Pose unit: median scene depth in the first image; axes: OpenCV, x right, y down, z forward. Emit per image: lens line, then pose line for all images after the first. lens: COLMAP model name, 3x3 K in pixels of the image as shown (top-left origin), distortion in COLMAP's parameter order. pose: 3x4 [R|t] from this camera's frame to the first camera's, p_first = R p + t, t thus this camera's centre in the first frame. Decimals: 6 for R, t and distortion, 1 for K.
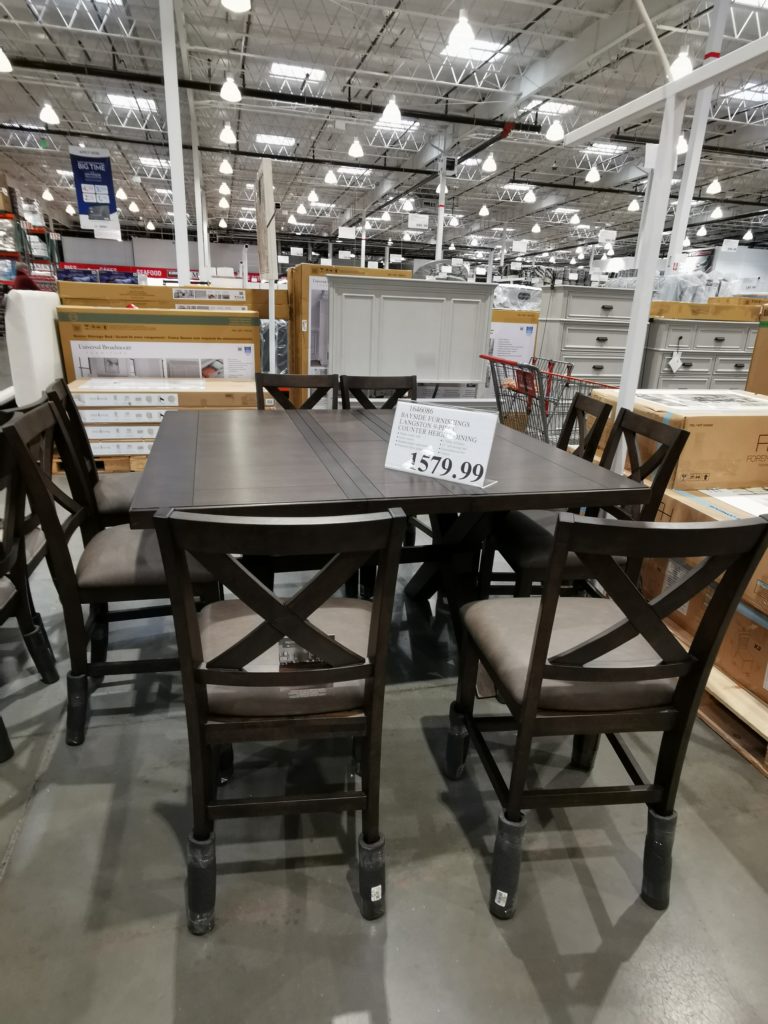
lens RADIAL K [[596.6, 0, 384.0], [0, 596.6, 512.0], [0, 0, 1]] dist [-0.002716, -0.013789]
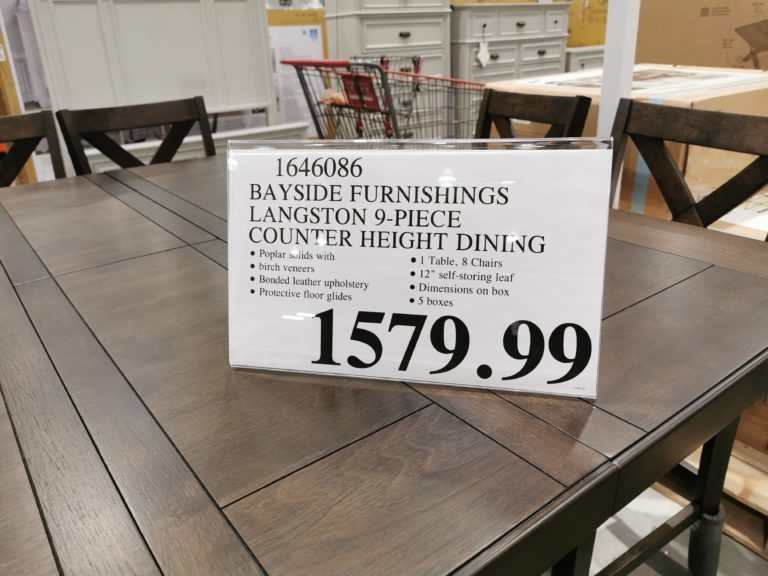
lens RADIAL K [[603.1, 0, 384.0], [0, 603.1, 288.0], [0, 0, 1]] dist [0.007173, 0.001609]
pose [[0.923457, -0.217581, 0.316047, -0.008960], [0.193506, 0.975349, 0.106069, -0.078141], [-0.331335, -0.036793, 0.942796, 0.397343]]
